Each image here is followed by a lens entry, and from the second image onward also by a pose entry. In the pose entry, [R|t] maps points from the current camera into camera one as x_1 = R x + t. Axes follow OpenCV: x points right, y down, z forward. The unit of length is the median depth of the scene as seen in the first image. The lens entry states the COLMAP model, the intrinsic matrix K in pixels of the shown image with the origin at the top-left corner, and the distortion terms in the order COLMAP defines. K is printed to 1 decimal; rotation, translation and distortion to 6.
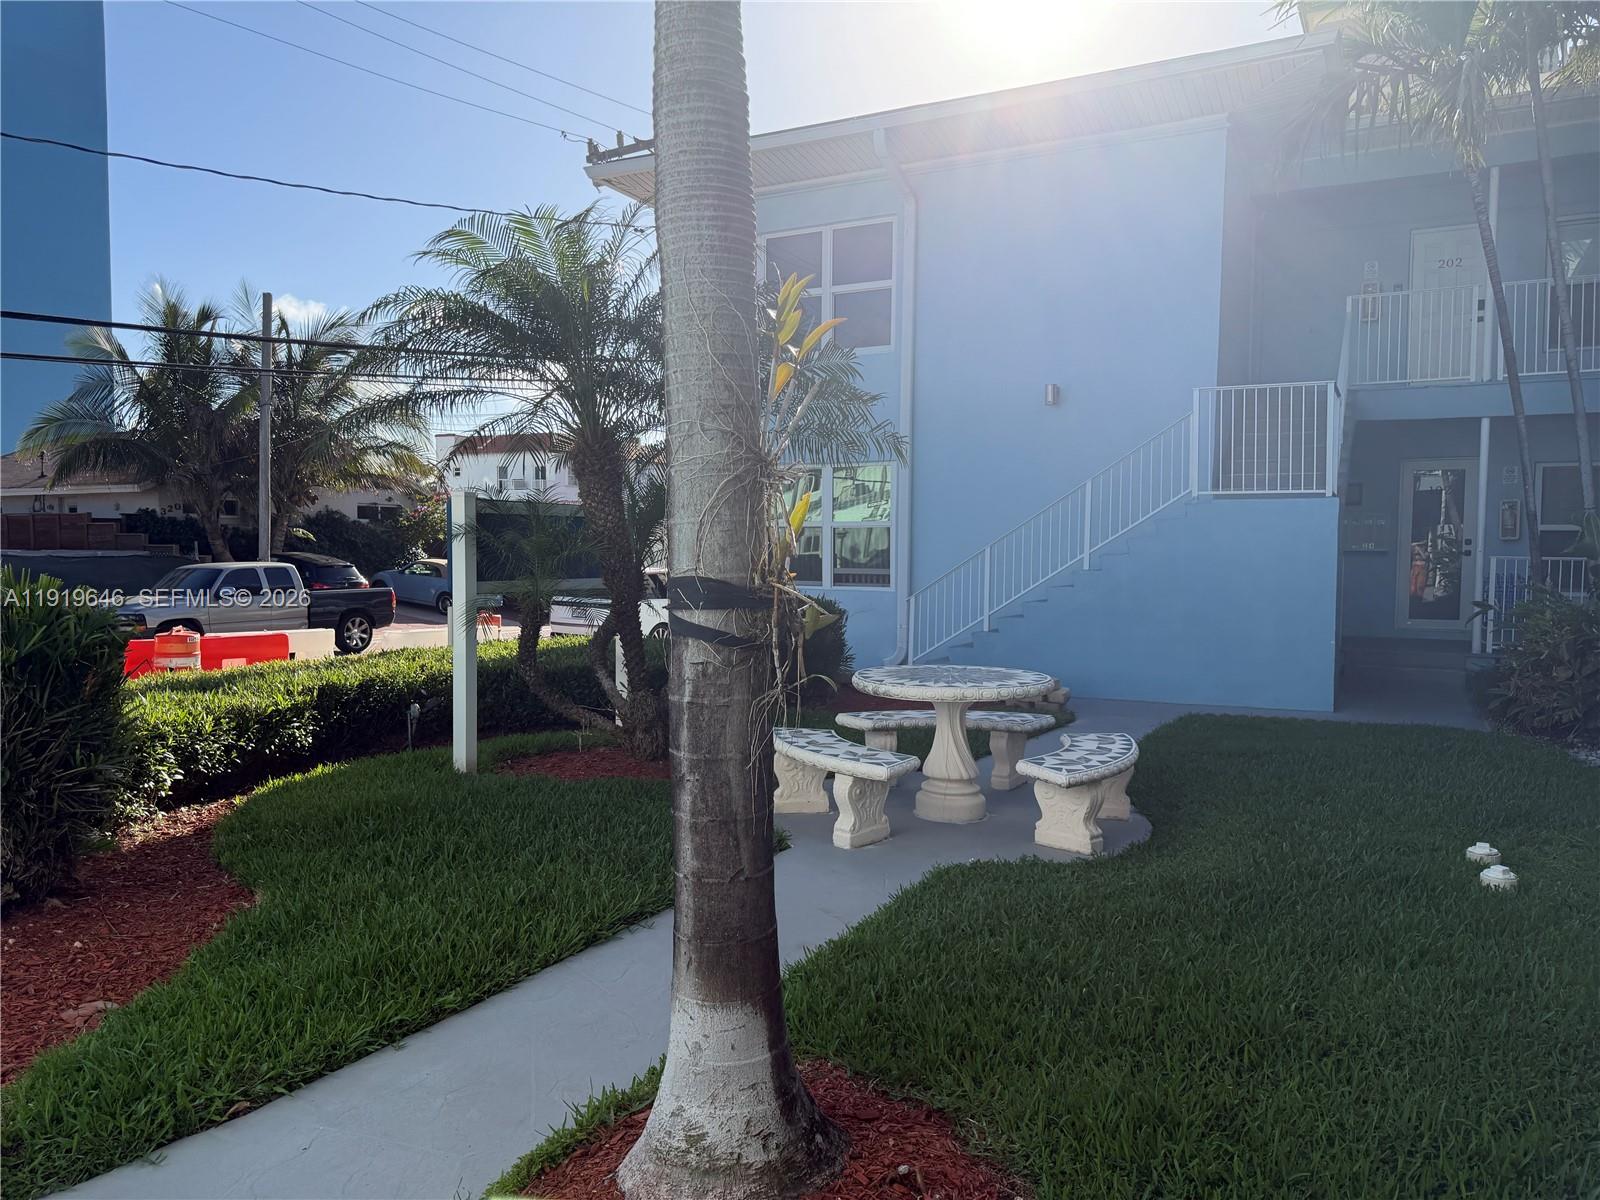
lens RADIAL K [[1123.1, 0, 800.0], [0, 1123.1, 600.0], [0, 0, 1]] dist [0.040501, -0.042860]
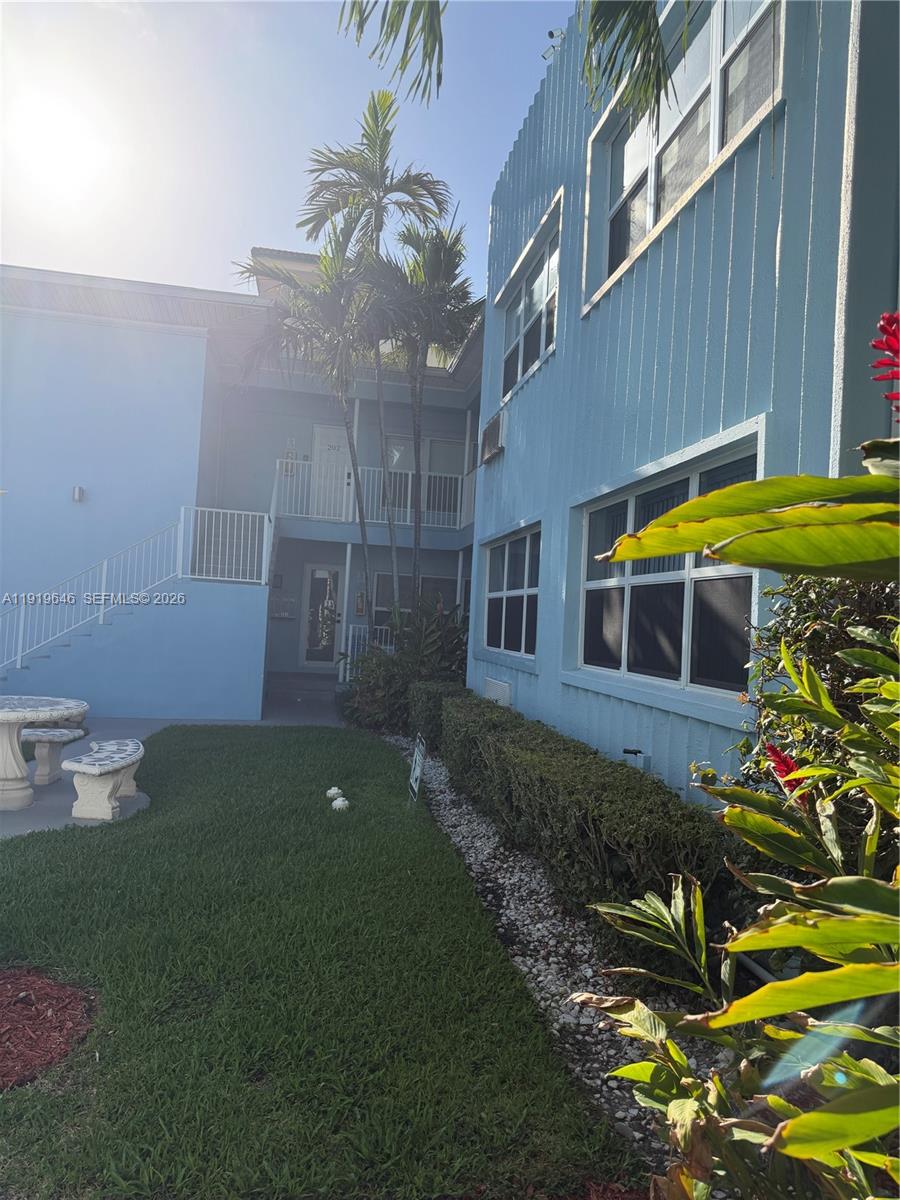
lens RADIAL K [[828.1, 0, 450.0], [0, 828.1, 600.0], [0, 0, 1]] dist [0.049817, -0.066460]
pose [[0.787934, 0.052415, 0.613525, -0.072295], [-0.020883, 0.998072, -0.058448, -0.011365], [-0.615405, 0.033241, 0.787509, -0.145212]]
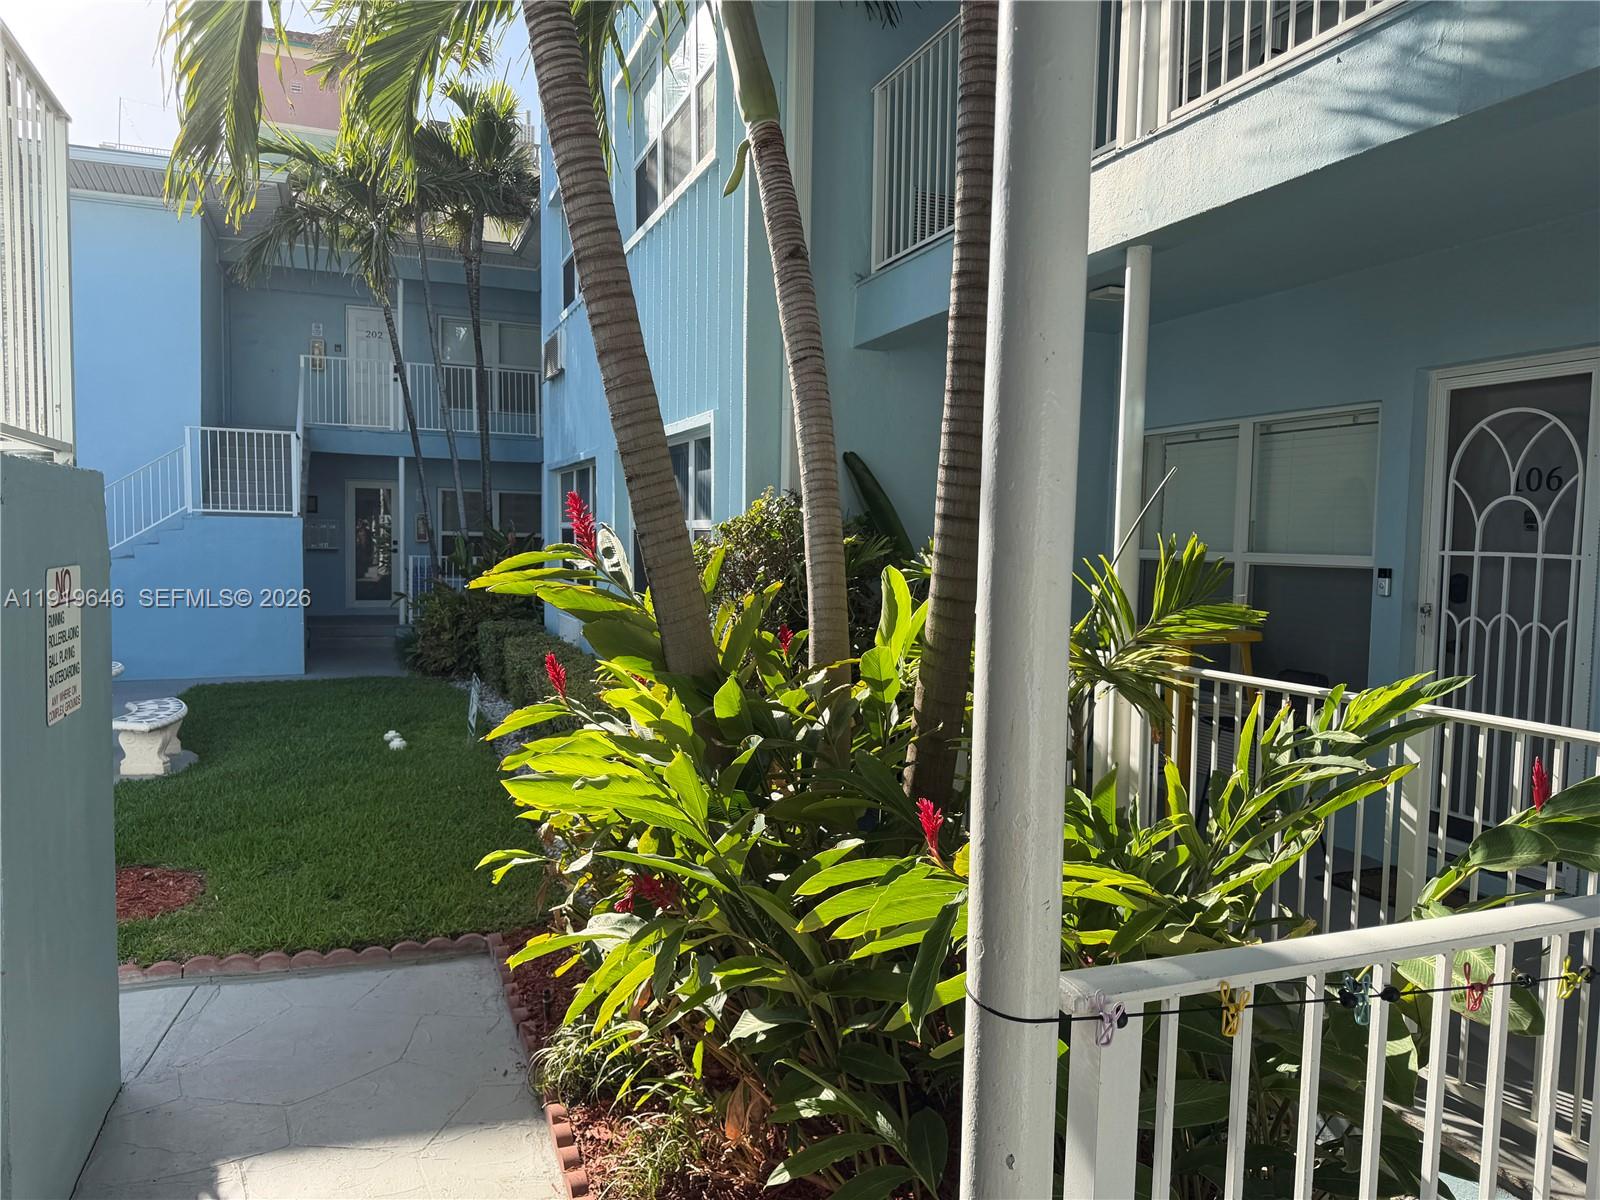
lens RADIAL K [[1104.2, 0, 800.0], [0, 1104.2, 600.0], [0, 0, 1]] dist [0.049817, -0.066460]
pose [[0.643924, -0.040920, 0.763994, -0.281382], [0.022226, 0.999148, 0.034782, -0.040987], [-0.764766, -0.005417, 0.644285, -0.548431]]
